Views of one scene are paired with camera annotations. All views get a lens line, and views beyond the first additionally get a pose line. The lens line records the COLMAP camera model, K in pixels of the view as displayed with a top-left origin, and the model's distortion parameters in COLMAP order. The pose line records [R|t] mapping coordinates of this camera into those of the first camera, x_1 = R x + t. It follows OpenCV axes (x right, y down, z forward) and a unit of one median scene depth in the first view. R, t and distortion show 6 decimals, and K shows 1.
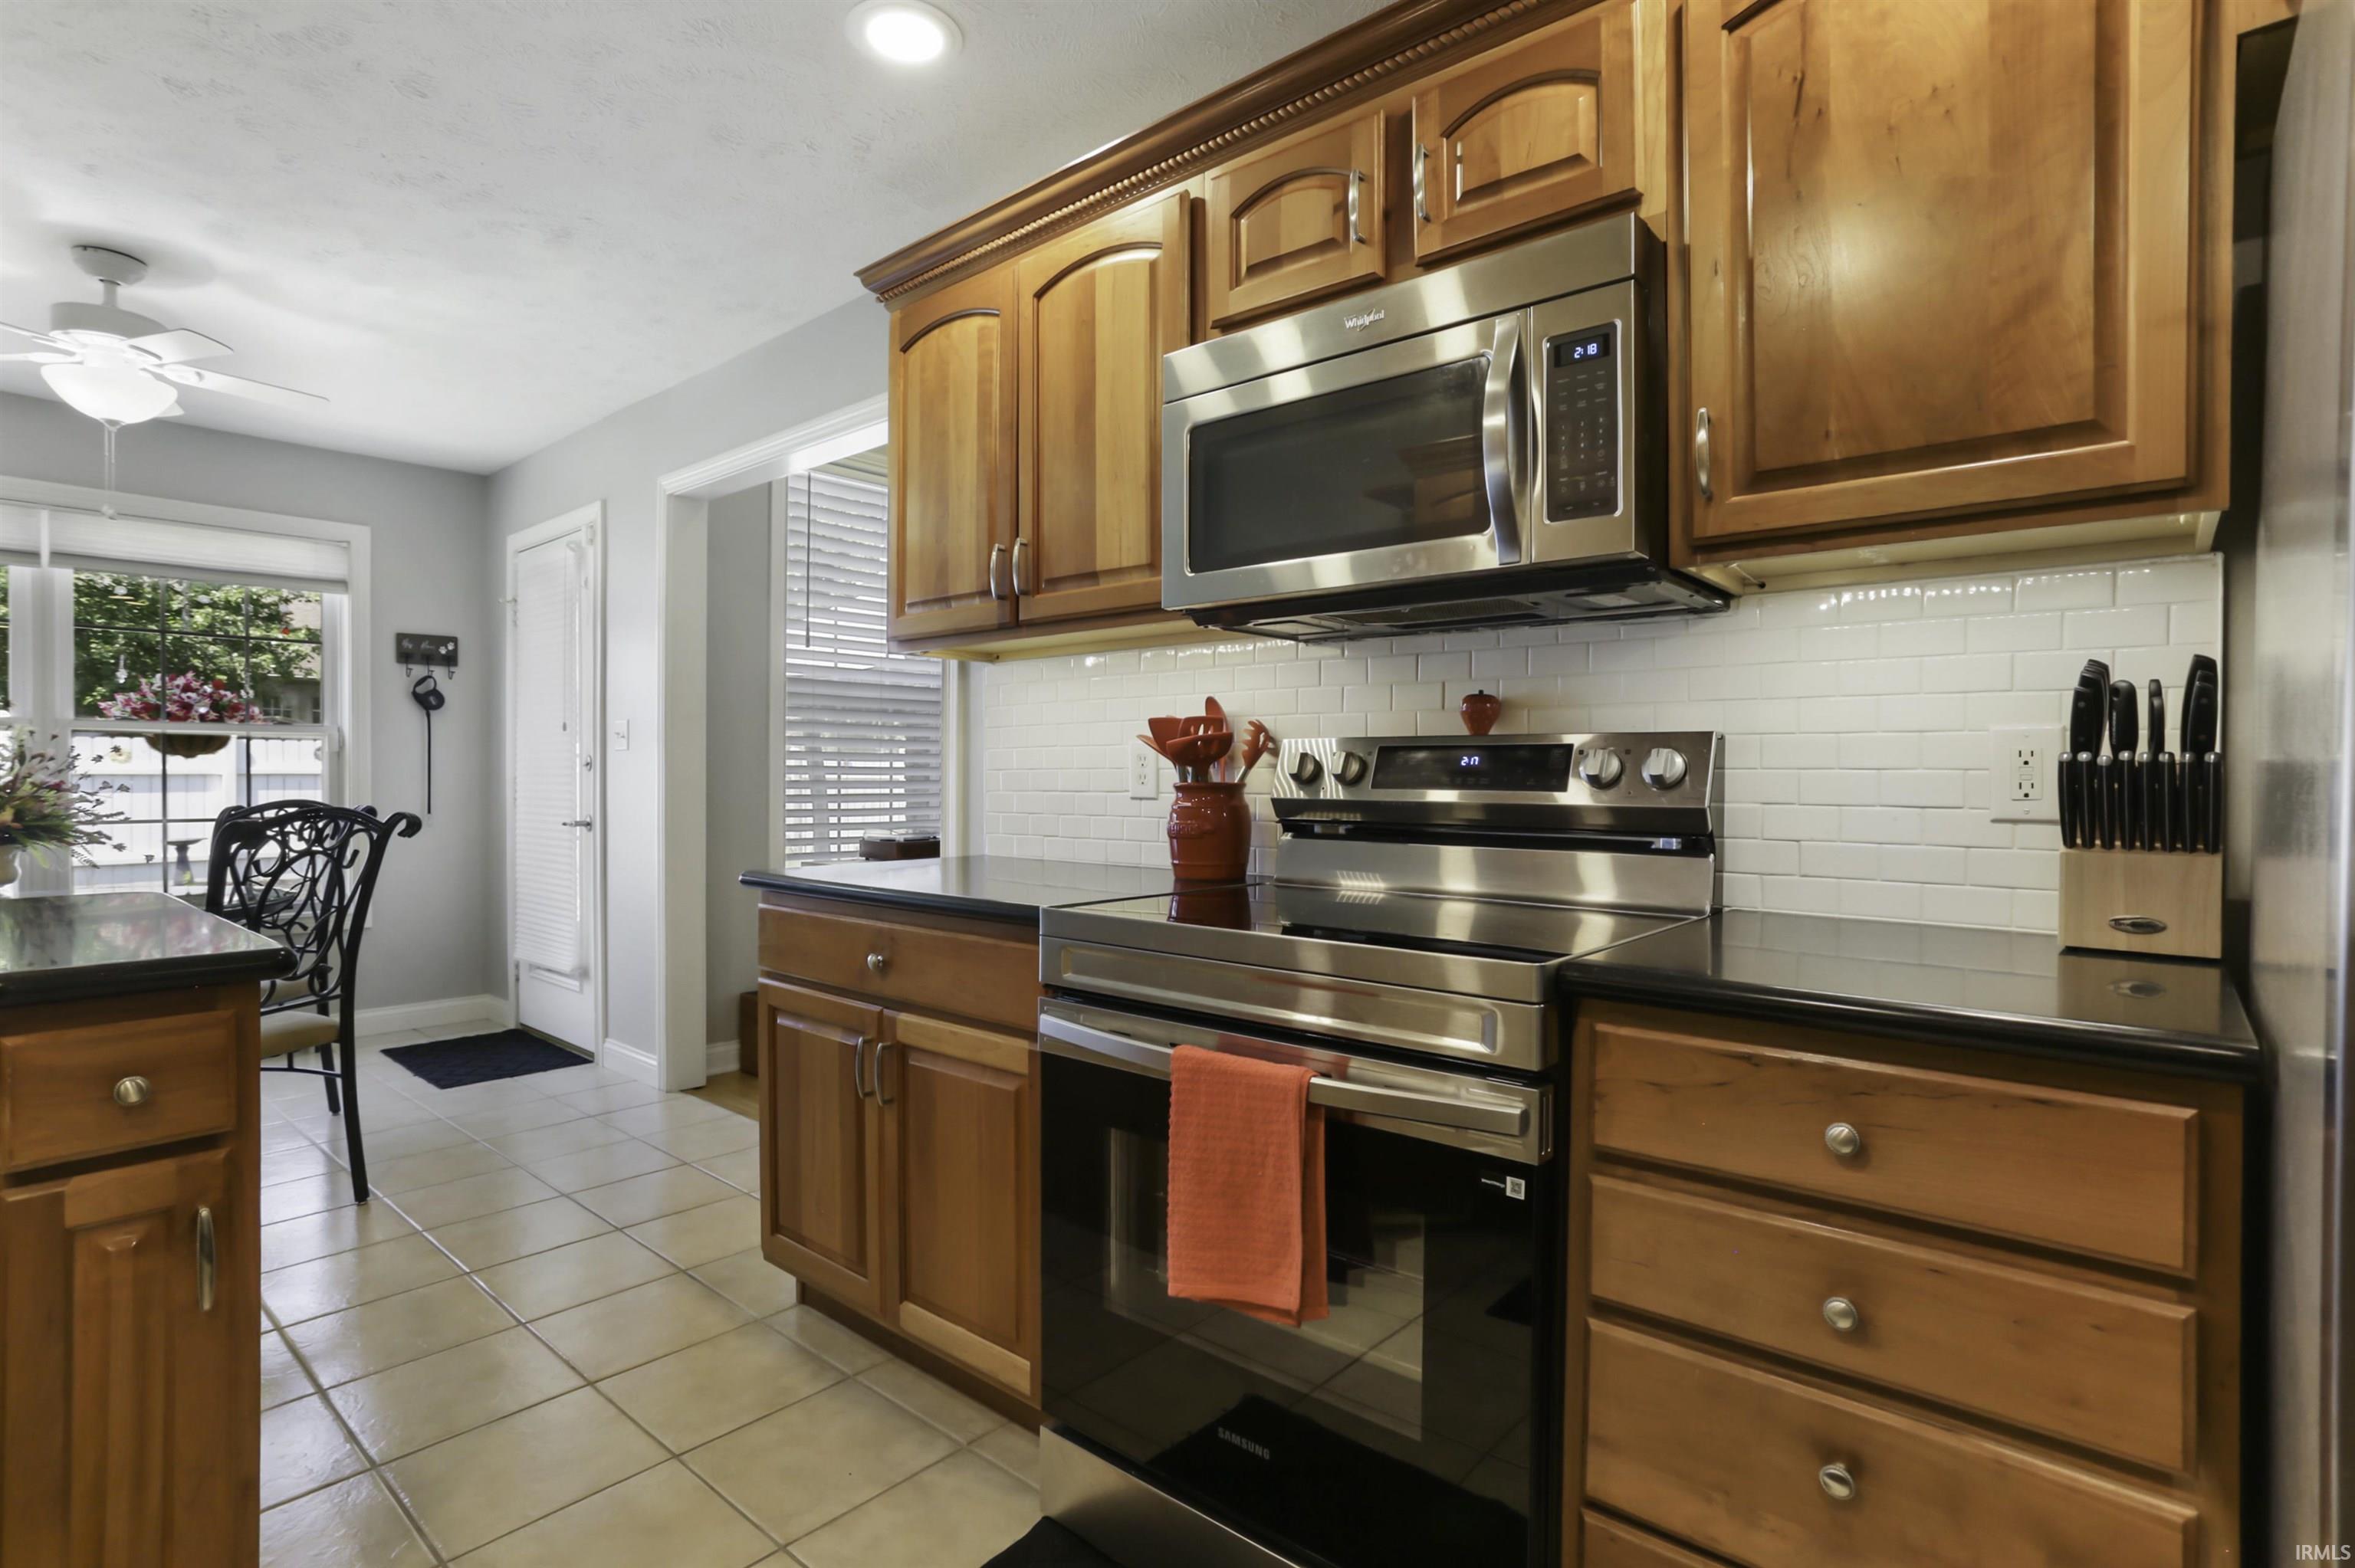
lens RADIAL K [[1155.7, 0, 1223.8], [0, 1155.7, 777.0], [0, 0, 1]] dist [-0.043845, 0.021114]
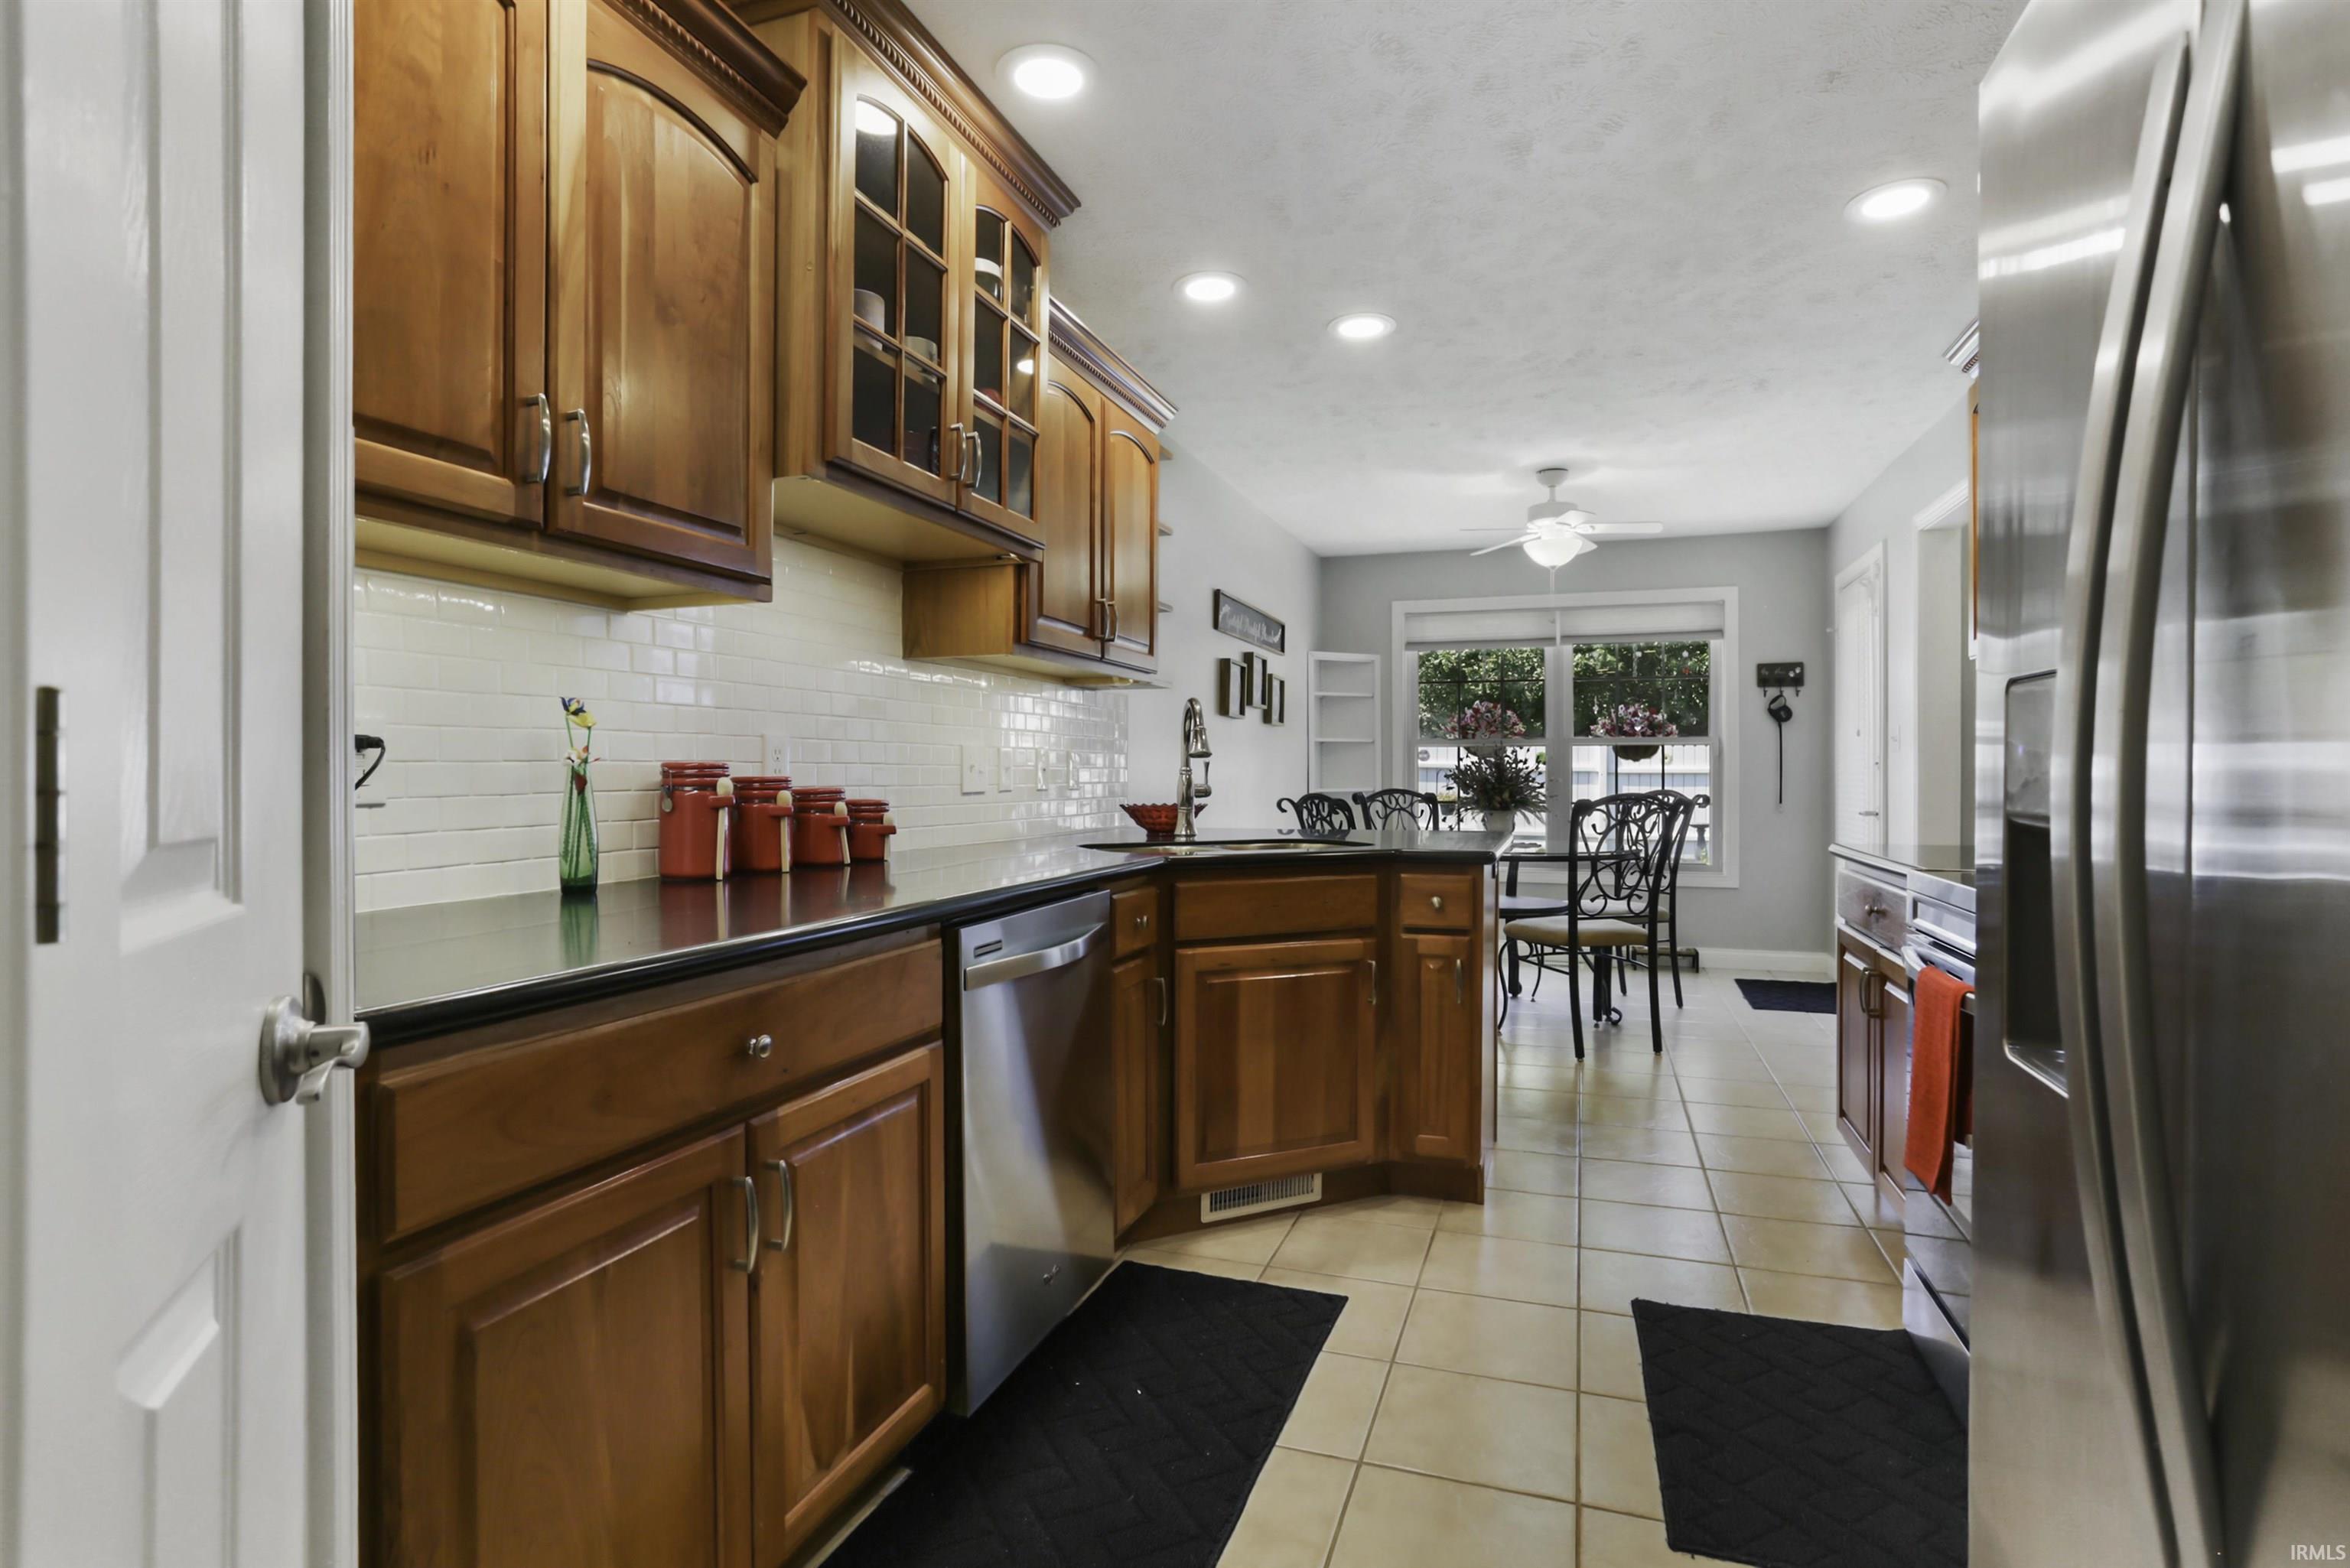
lens RADIAL K [[1153.3, 0, 1174.5], [0, 1153.3, 777.7], [0, 0, 1]] dist [-0.043845, 0.021114]
pose [[0.356540, 0.005144, -0.934266, 0.277805], [-0.002907, 0.999986, 0.004397, -0.000084], [0.934275, 0.001148, 0.356550, -0.099802]]
